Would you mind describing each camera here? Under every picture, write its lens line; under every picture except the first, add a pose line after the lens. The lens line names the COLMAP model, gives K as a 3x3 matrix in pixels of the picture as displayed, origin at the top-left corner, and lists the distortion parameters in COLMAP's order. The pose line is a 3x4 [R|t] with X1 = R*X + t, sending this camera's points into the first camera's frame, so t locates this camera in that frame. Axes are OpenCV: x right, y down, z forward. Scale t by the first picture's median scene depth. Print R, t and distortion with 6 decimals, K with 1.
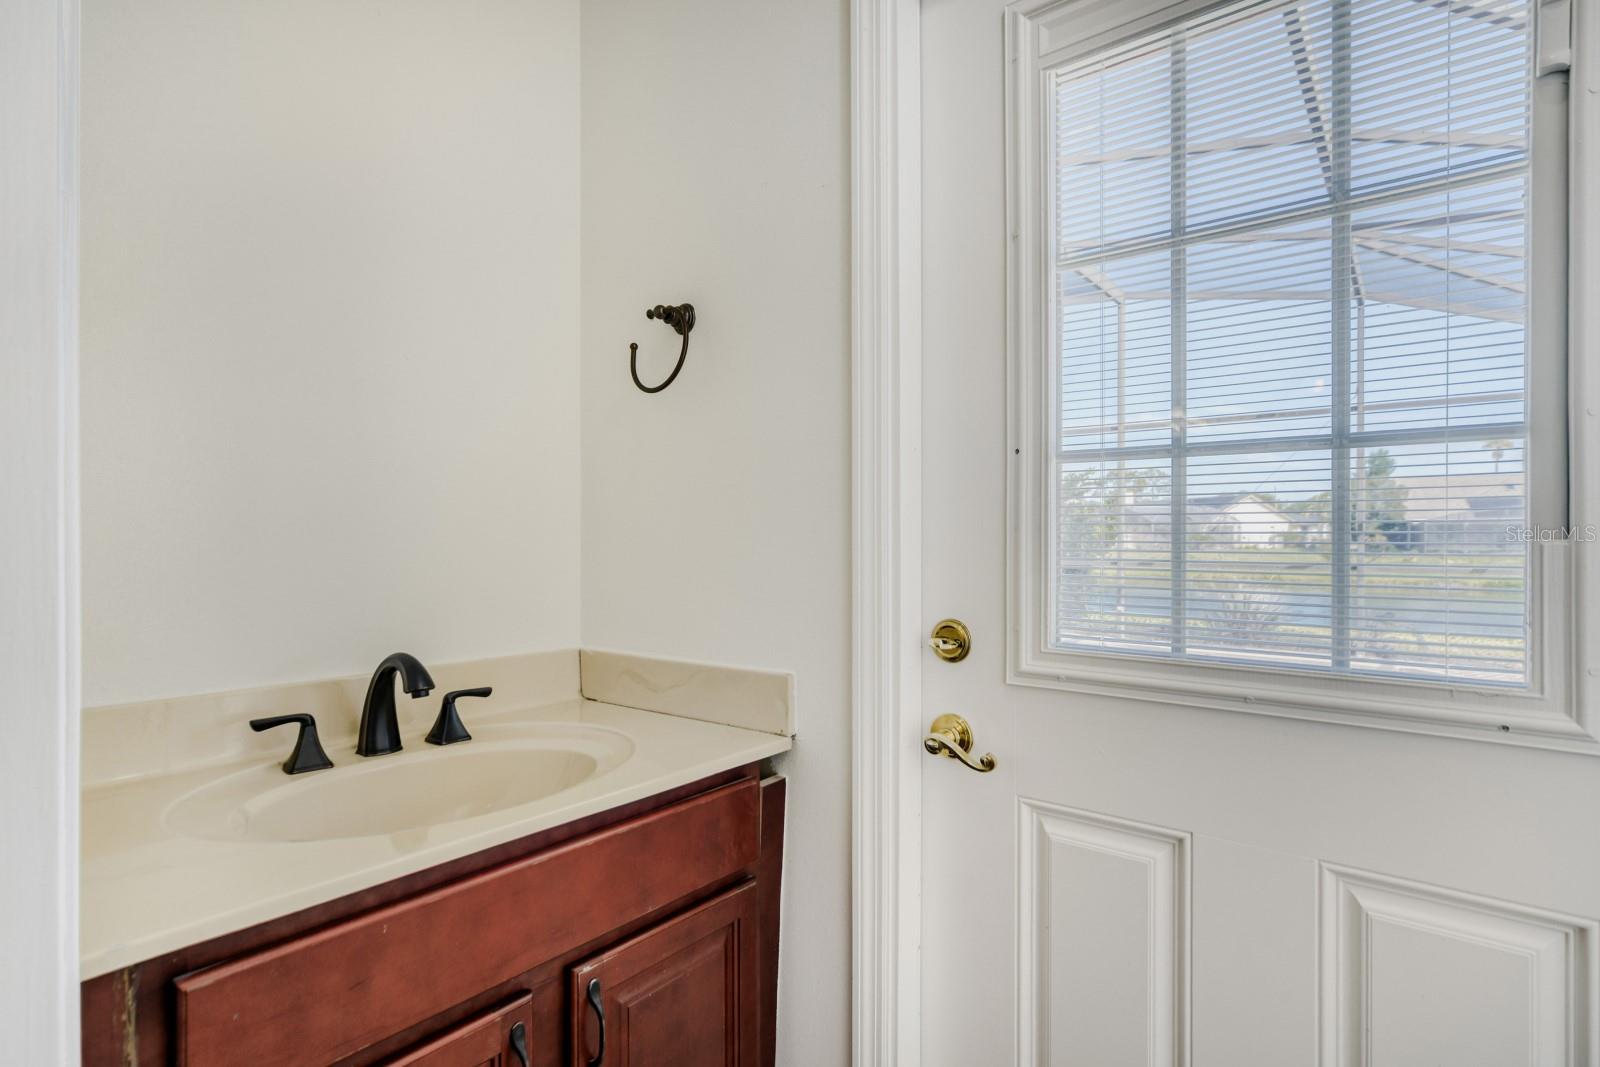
lens RADIAL K [[792.6, 0, 801.7], [0, 792.6, 535.0], [0, 0, 1]] dist [-0.001256, -0.000042]
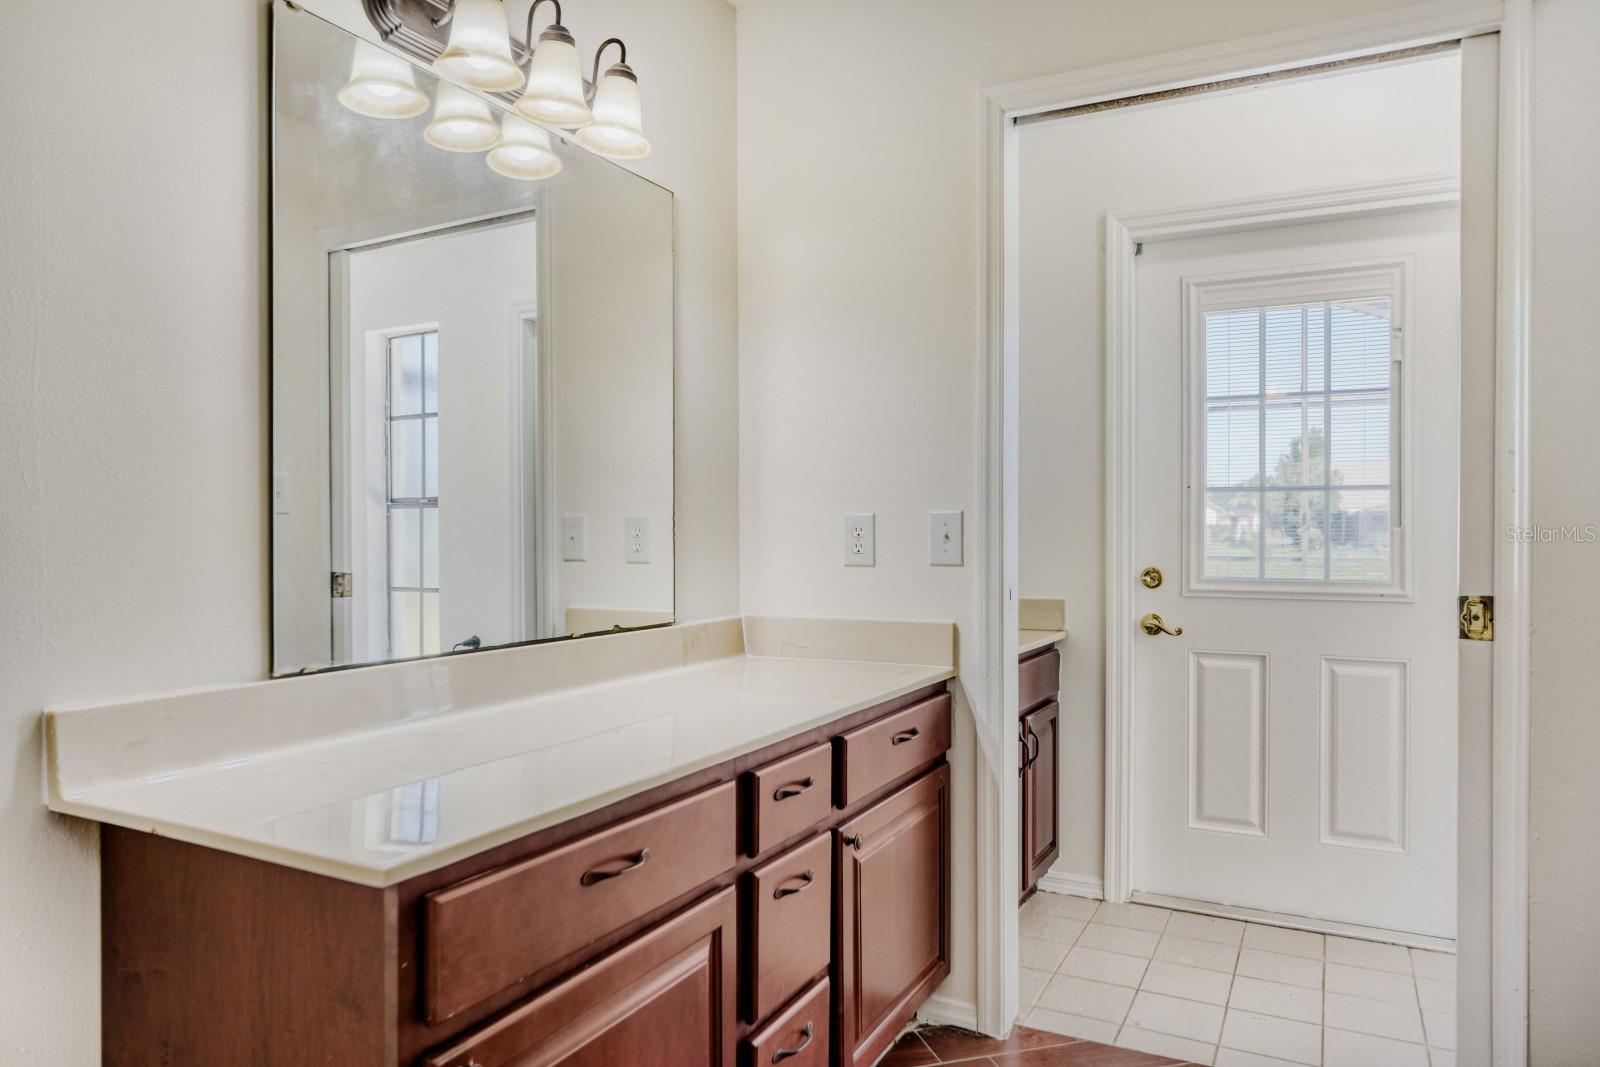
lens RADIAL K [[1045.7, 0, 795.3], [0, 1045.7, 534.9], [0, 0, 1]] dist [-0.031778, 0.000162]
pose [[0.985954, -0.001068, 0.167011, -1.244430], [0.000034, 0.999981, 0.006193, 0.006845], [-0.167015, -0.006100, 0.985936, -1.591757]]
